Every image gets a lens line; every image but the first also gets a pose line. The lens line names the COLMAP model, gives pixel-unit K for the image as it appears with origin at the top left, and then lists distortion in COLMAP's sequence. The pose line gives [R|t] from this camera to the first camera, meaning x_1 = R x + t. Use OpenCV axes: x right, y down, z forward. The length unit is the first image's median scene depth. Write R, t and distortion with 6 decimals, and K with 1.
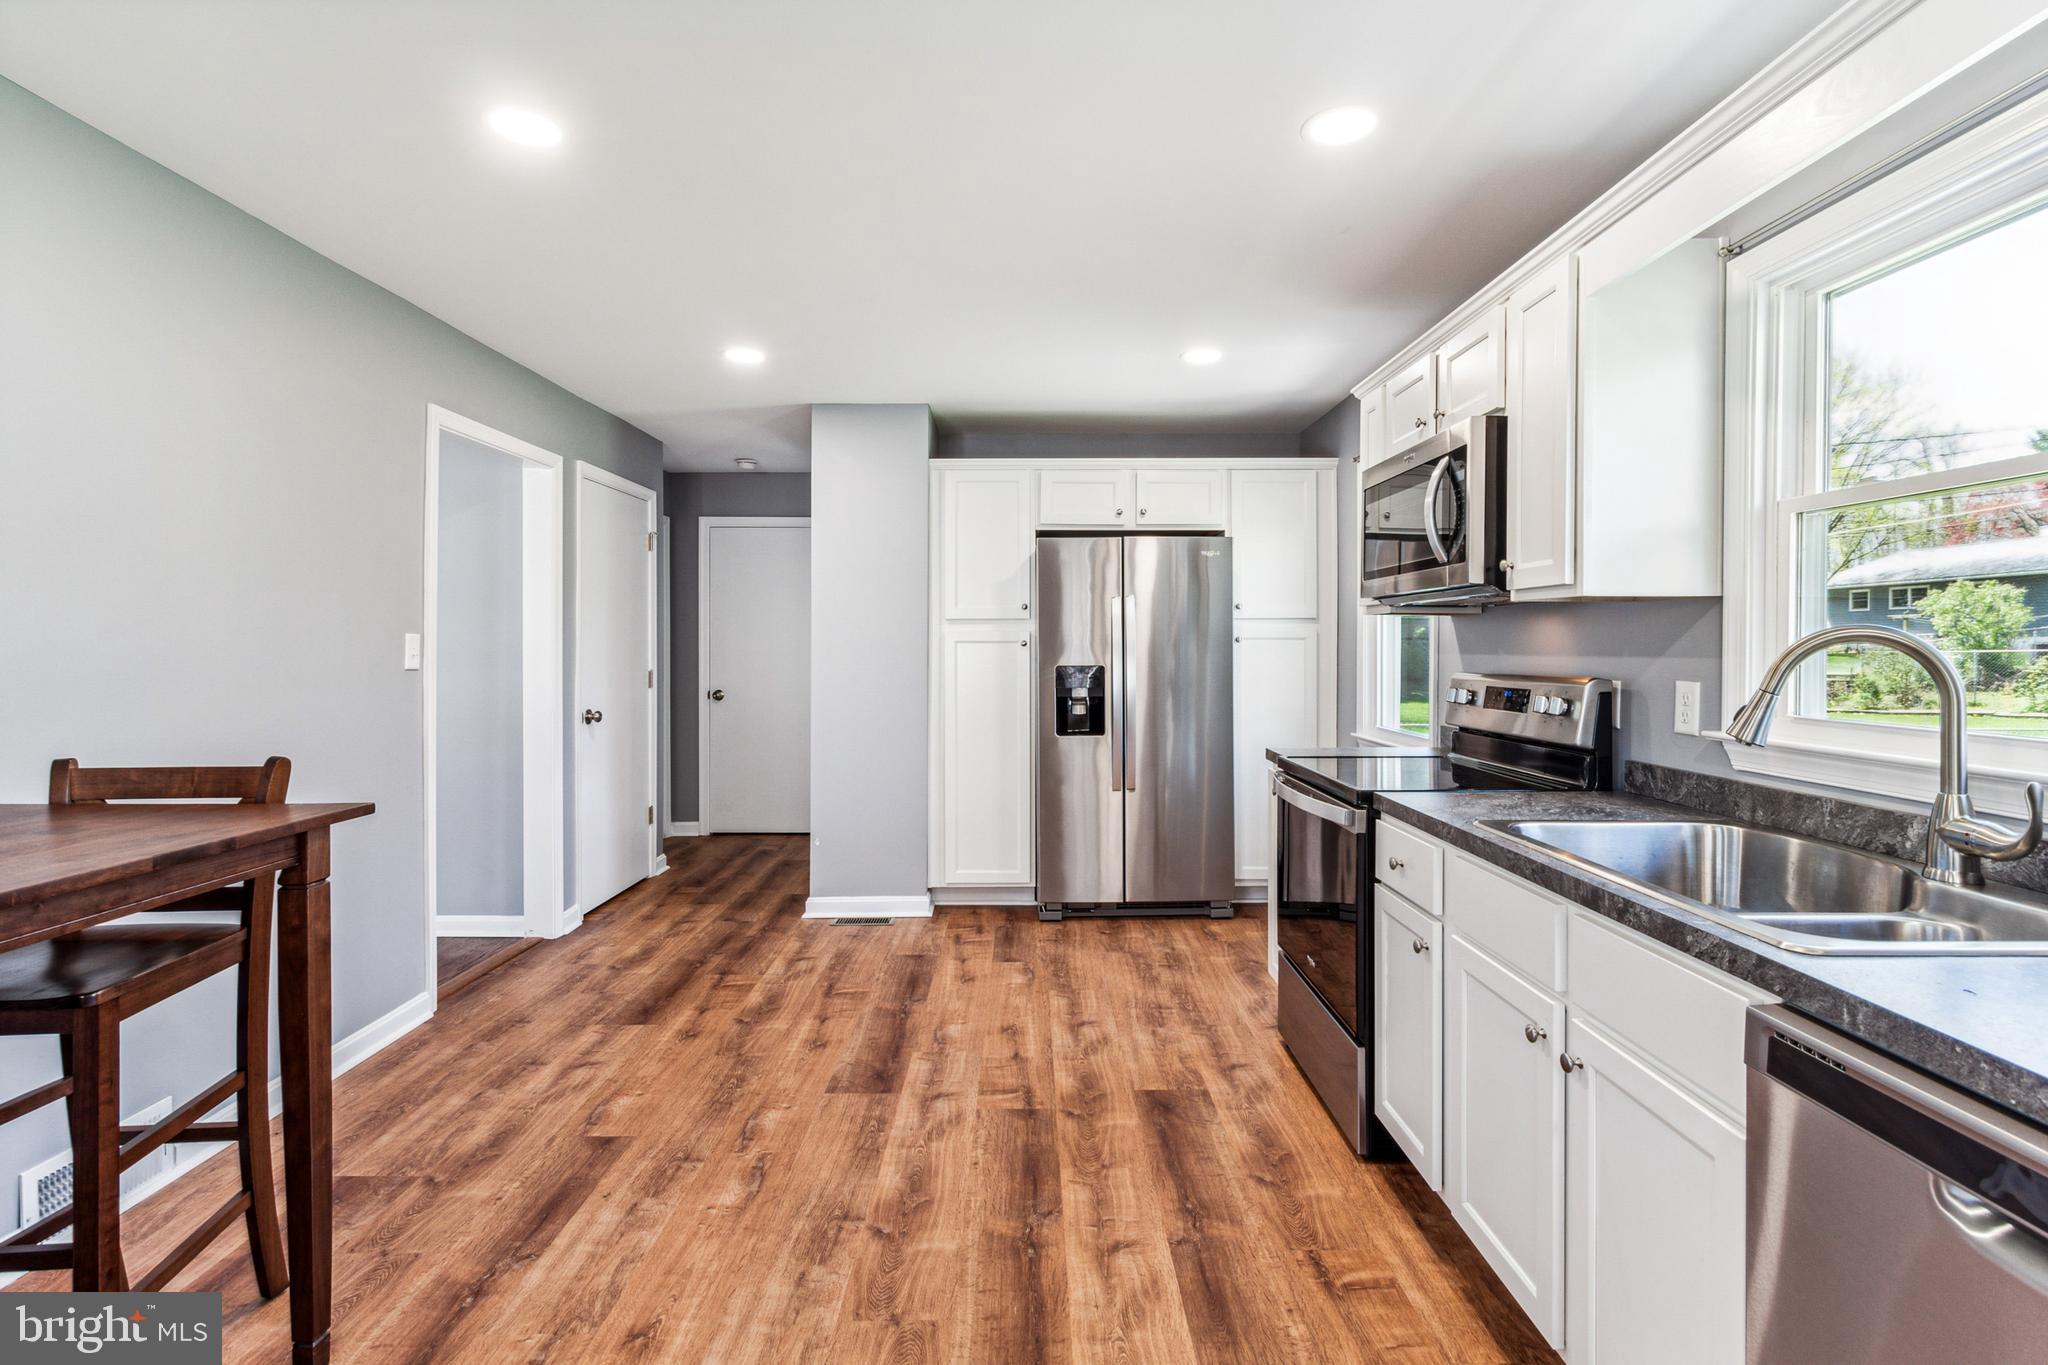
lens RADIAL K [[960.4, 0, 1032.9], [0, 960.4, 649.0], [0, 0, 1]] dist [0.002664, 0.000189]
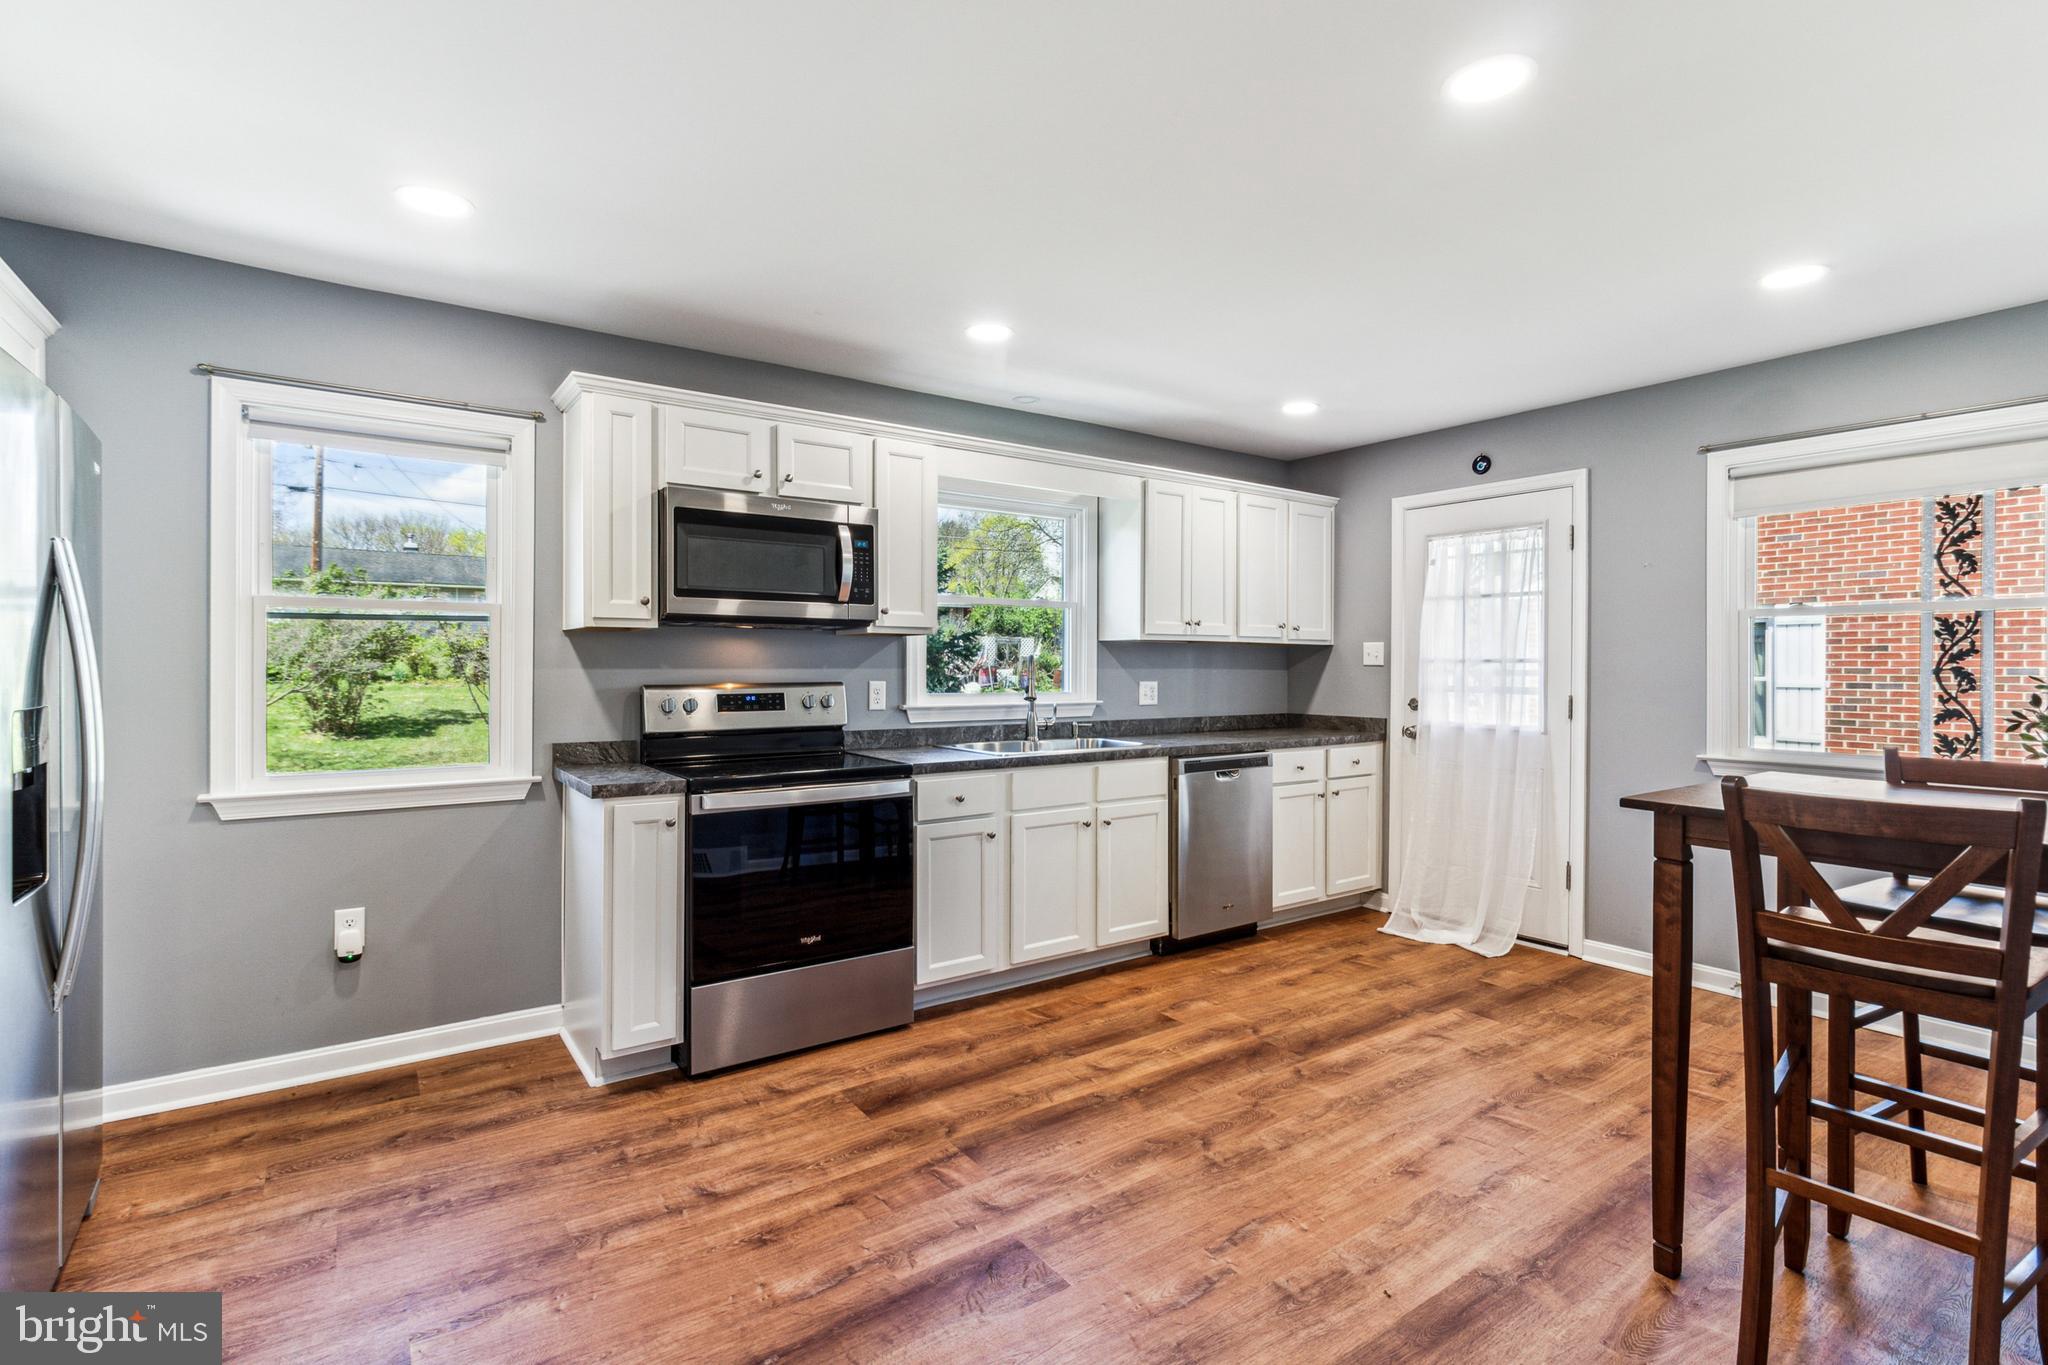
lens RADIAL K [[960.5, 0, 1027.6], [0, 960.5, 661.2], [0, 0, 1]] dist [0.002096, -0.000427]
pose [[-0.573132, 0.001805, 0.819461, -0.915285], [-0.000524, 0.999997, -0.002569, -0.000234], [-0.819463, -0.001902, -0.573129, 1.676480]]
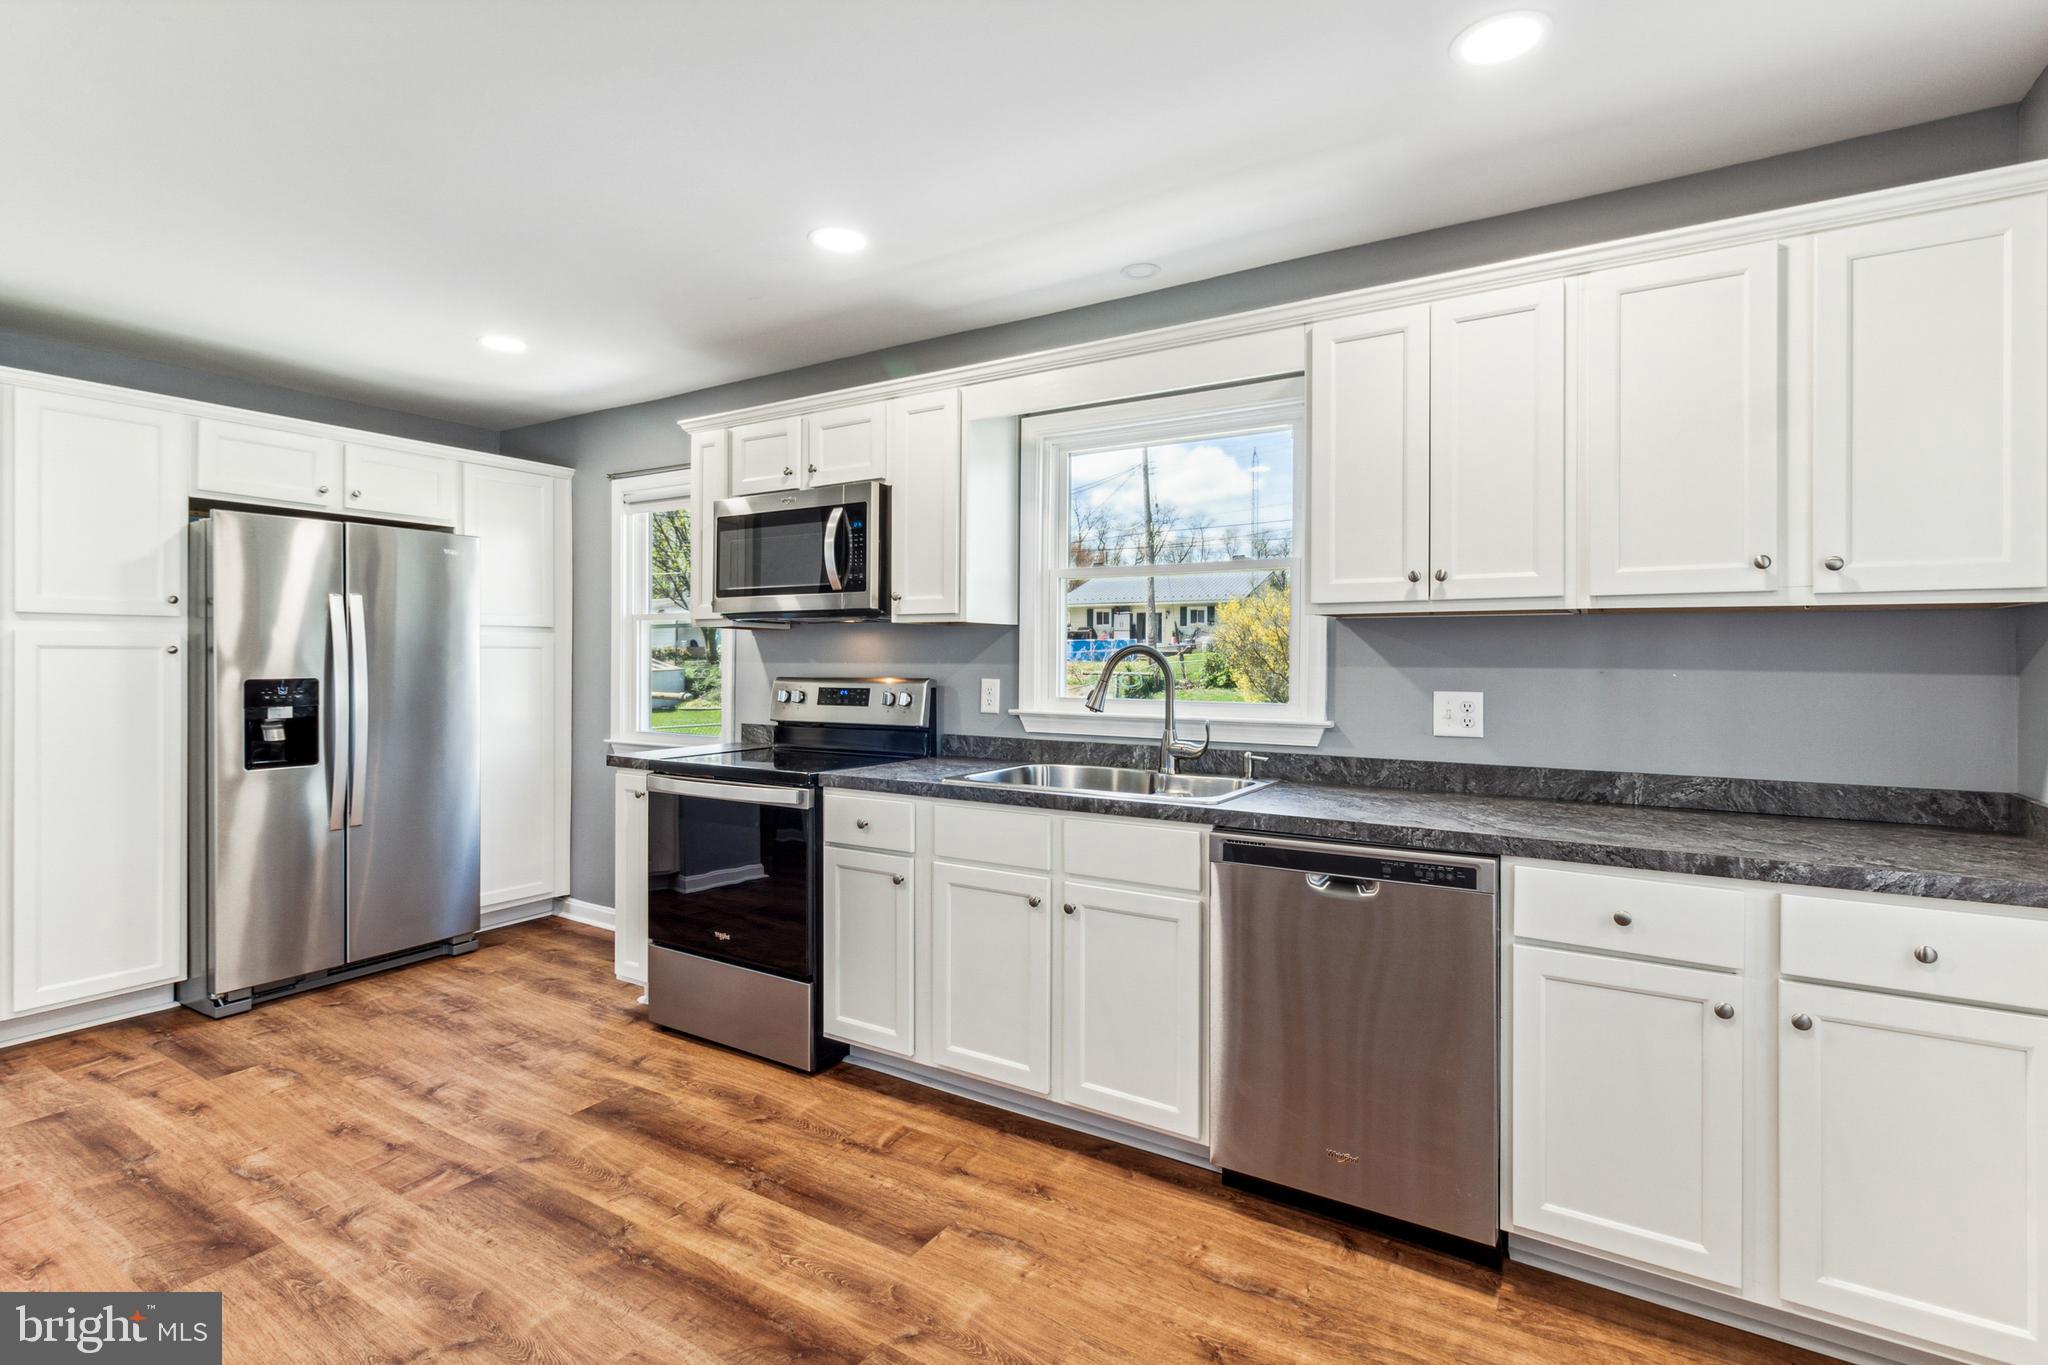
lens RADIAL K [[960.4, 0, 1032.9], [0, 960.4, 649.0], [0, 0, 1]] dist [0.002664, 0.000189]
pose [[0.530887, 0.009626, 0.847388, -0.551178], [-0.001083, 0.999942, -0.010680, 0.001597], [-0.847442, 0.004752, 0.530867, 0.108791]]
